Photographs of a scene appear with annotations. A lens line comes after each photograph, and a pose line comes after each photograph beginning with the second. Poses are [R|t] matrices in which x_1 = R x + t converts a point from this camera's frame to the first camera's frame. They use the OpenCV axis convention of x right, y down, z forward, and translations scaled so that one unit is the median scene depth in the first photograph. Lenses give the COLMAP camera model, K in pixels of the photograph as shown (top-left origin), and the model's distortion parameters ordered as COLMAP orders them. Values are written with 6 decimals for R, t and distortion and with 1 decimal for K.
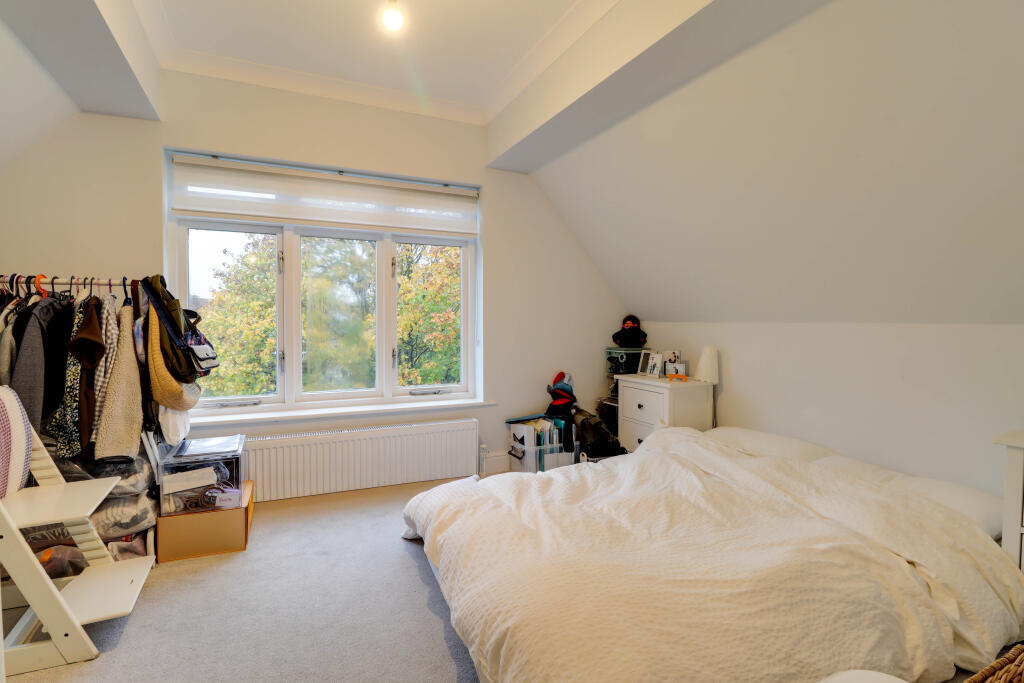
lens RADIAL K [[503.0, 0, 512.0], [0, 503.0, 341.5], [0, 0, 1]] dist [0.000255, -0.000081]
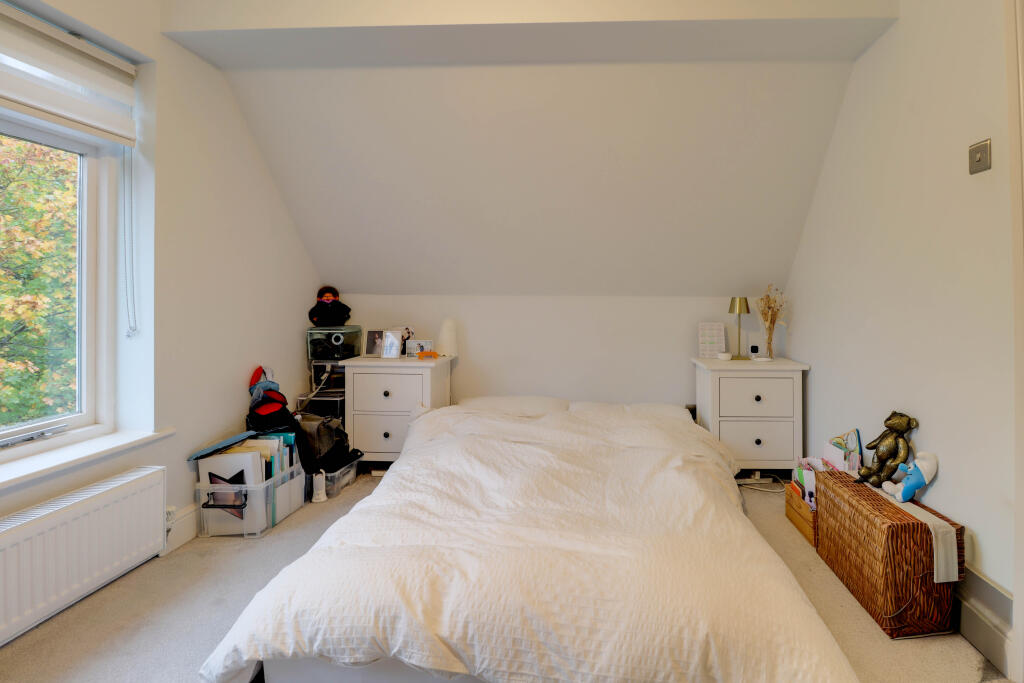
lens RADIAL K [[556.0, 0, 512.1], [0, 556.0, 297.5], [0, 0, 1]] dist [-0.002004, -0.000939]
pose [[0.462095, -0.006779, 0.886804, -0.432300], [0.032583, 0.999425, -0.009338, -0.016084], [-0.886231, 0.033210, 0.462051, 0.339730]]
